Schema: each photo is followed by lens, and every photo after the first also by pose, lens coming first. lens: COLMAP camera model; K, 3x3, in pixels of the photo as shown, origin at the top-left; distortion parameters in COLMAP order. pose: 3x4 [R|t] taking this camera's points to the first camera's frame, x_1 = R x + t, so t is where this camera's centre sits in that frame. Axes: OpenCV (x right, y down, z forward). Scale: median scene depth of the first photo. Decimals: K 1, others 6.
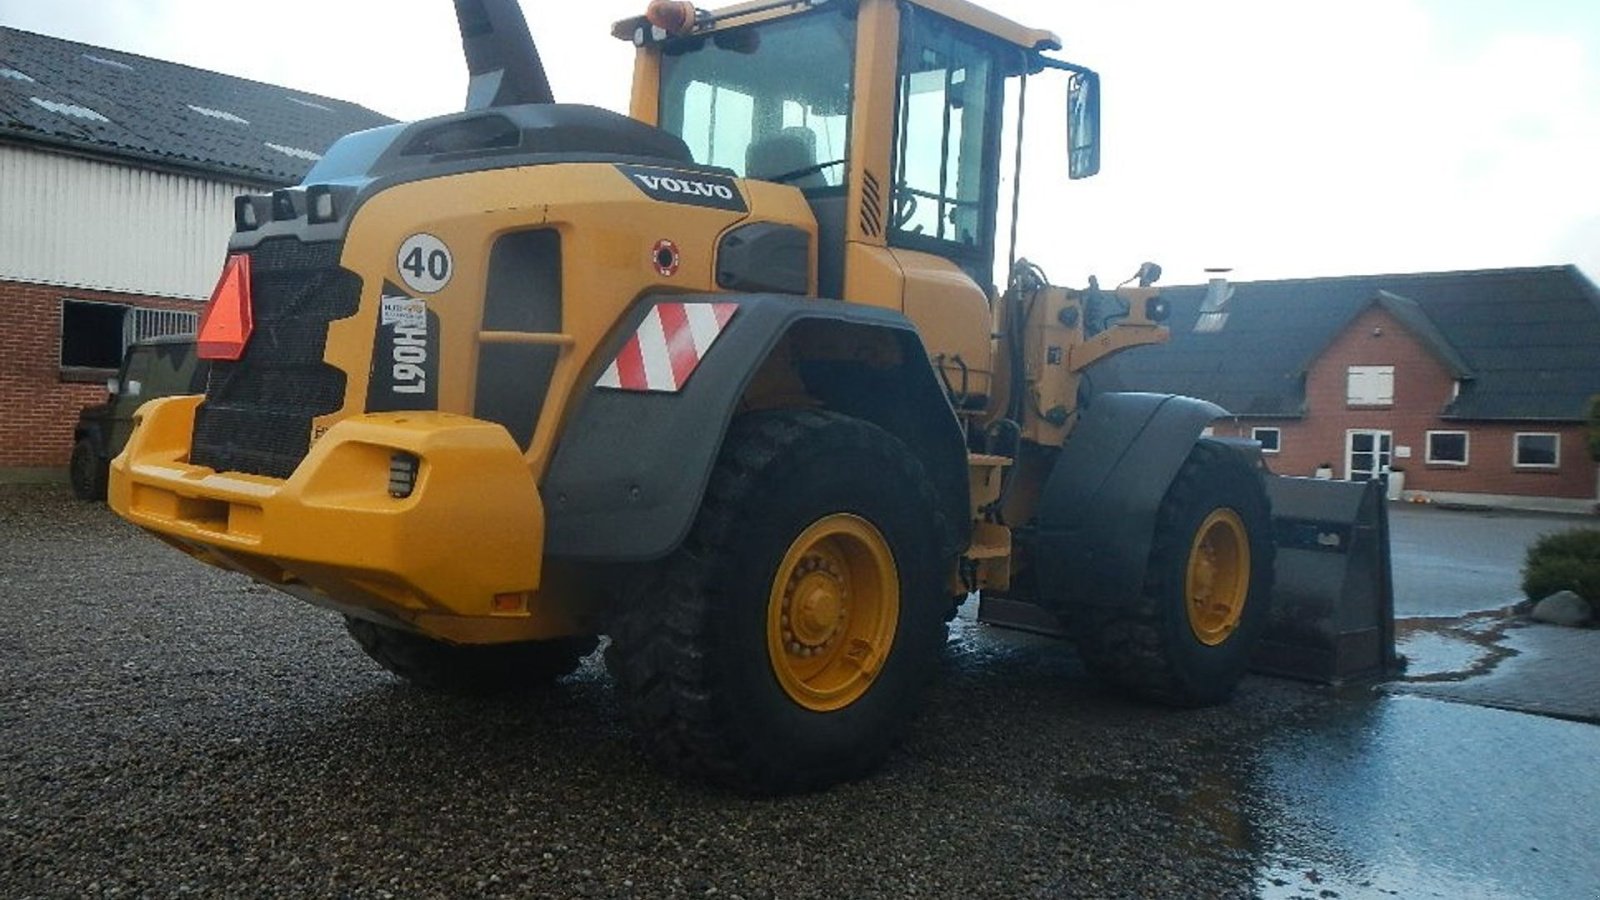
lens RADIAL K [[1445.8, 0, 772.7], [0, 1445.8, 452.0], [0, 0, 1]] dist [-0.013562, 0.002397]
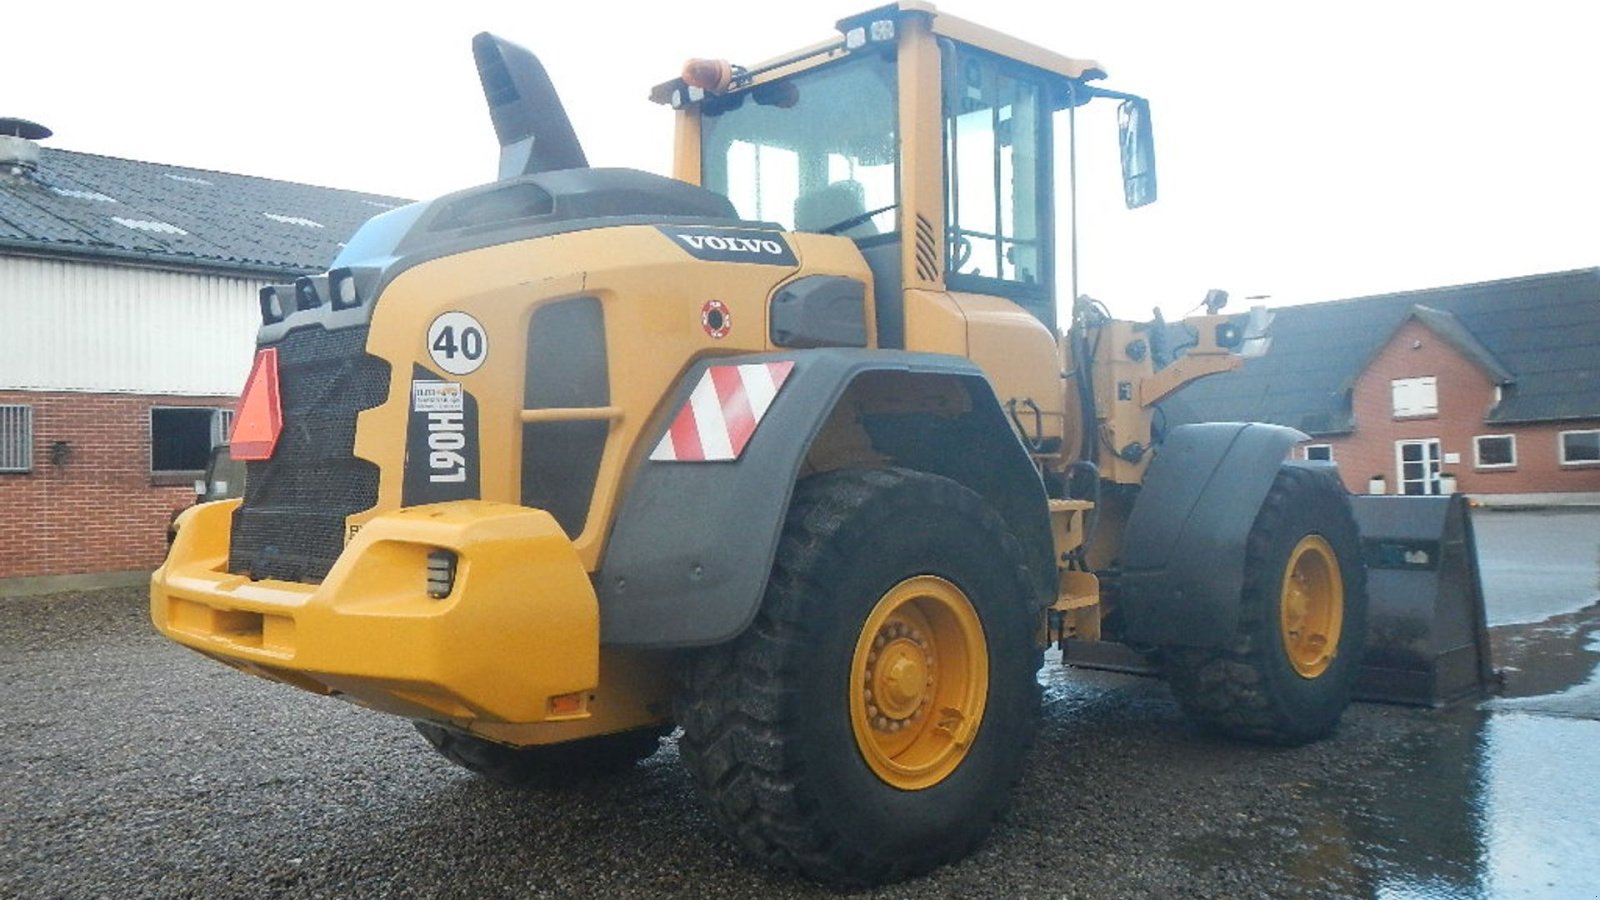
lens RADIAL K [[1345.4, 0, 812.8], [0, 1345.4, 453.4], [0, 0, 1]] dist [-0.007494, 0.003133]
pose [[0.997169, -0.072204, -0.020973, 0.001925], [0.071433, 0.996816, -0.035418, -0.009974], [0.023463, 0.033820, 0.999152, 0.114982]]
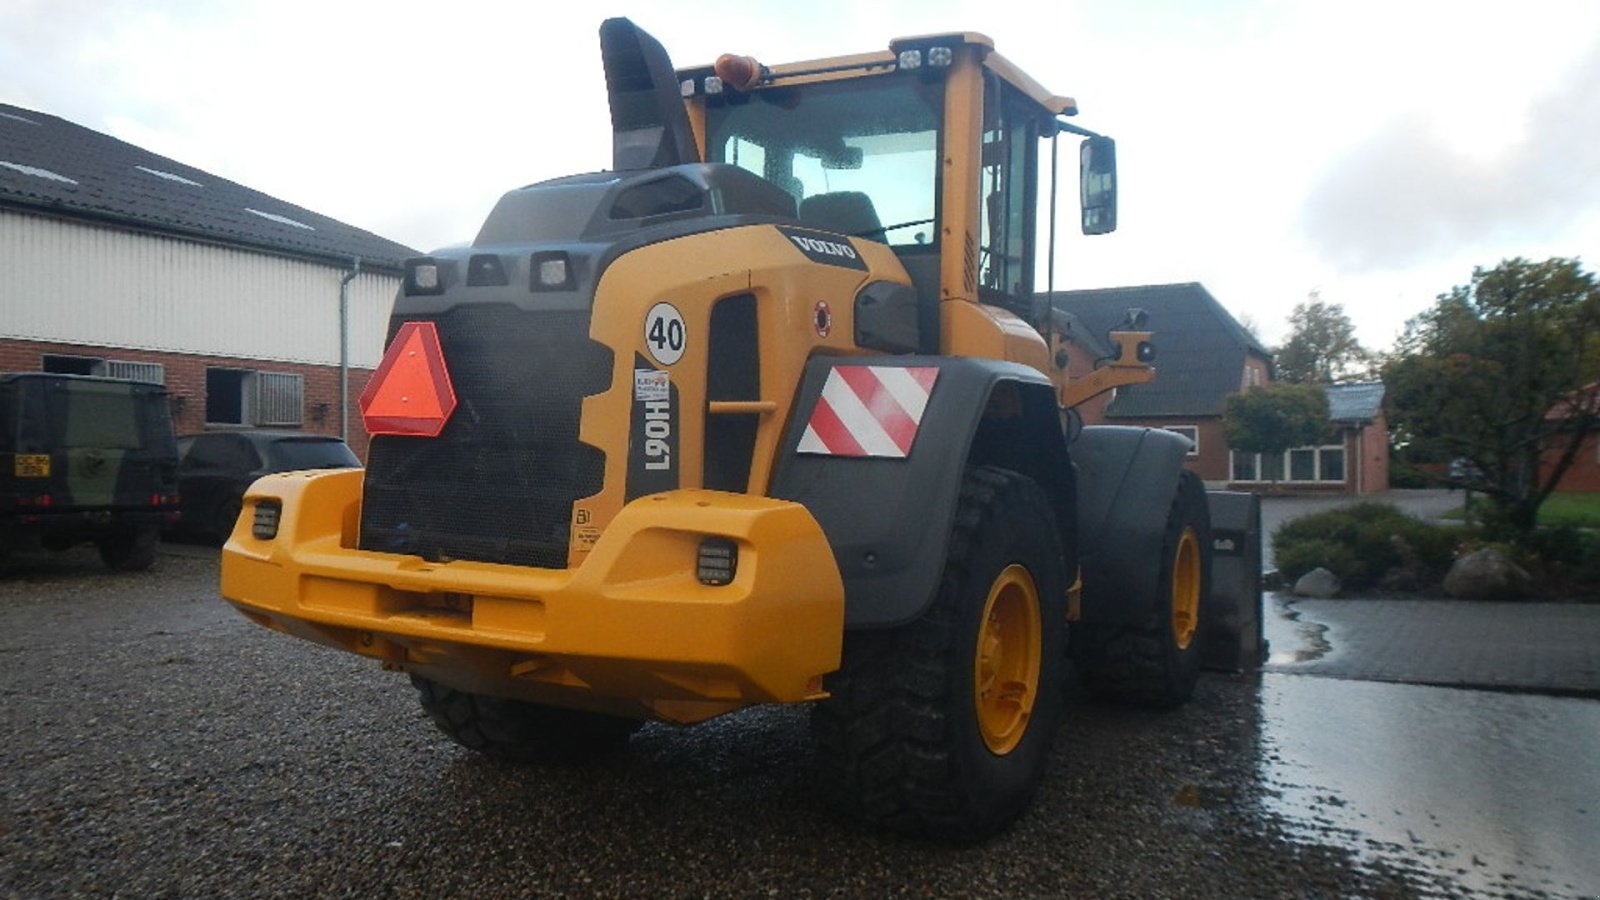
lens RADIAL K [[1345.4, 0, 778.0], [0, 1345.4, 445.1], [0, 0, 1]] dist [-0.007494, 0.003133]
pose [[0.963951, -0.032763, 0.264055, -0.343098], [0.033567, 0.999435, 0.001467, -0.046673], [-0.263954, 0.007449, 0.964506, 0.098002]]
